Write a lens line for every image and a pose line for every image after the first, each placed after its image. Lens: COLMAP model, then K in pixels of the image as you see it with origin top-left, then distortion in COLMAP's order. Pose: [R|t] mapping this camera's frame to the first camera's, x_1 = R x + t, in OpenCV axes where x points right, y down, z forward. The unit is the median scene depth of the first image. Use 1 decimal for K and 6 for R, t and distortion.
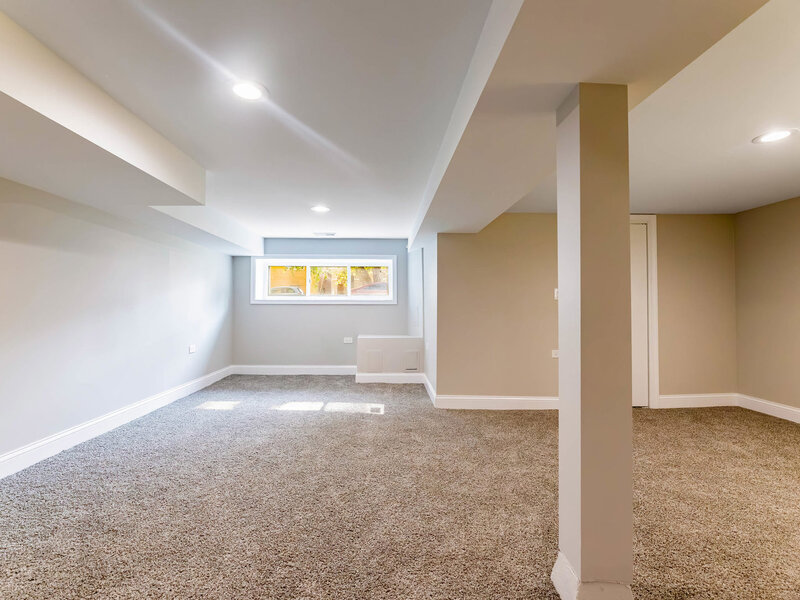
lens RADIAL K [[373.2, 0, 397.8], [0, 373.2, 299.5], [0, 0, 1]] dist [-0.003104, 0.000239]
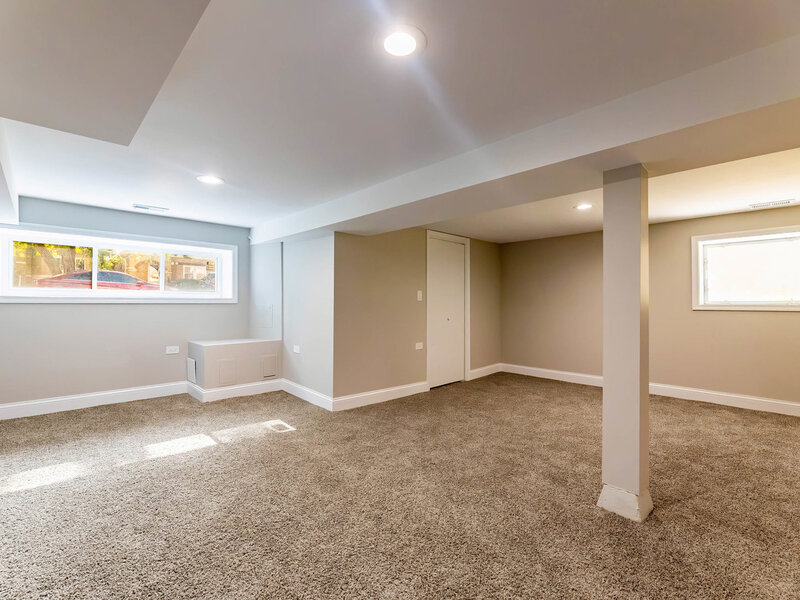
lens RADIAL K [[363.4, 0, 400.0], [0, 363.4, 300.0], [0, 0, 1]] dist [-0.000076, 0.000318]
pose [[0.744899, 0.006216, 0.667148, -0.368090], [-0.015612, 0.999845, 0.008115, -0.009519], [-0.666994, -0.016460, 0.744881, 0.169460]]
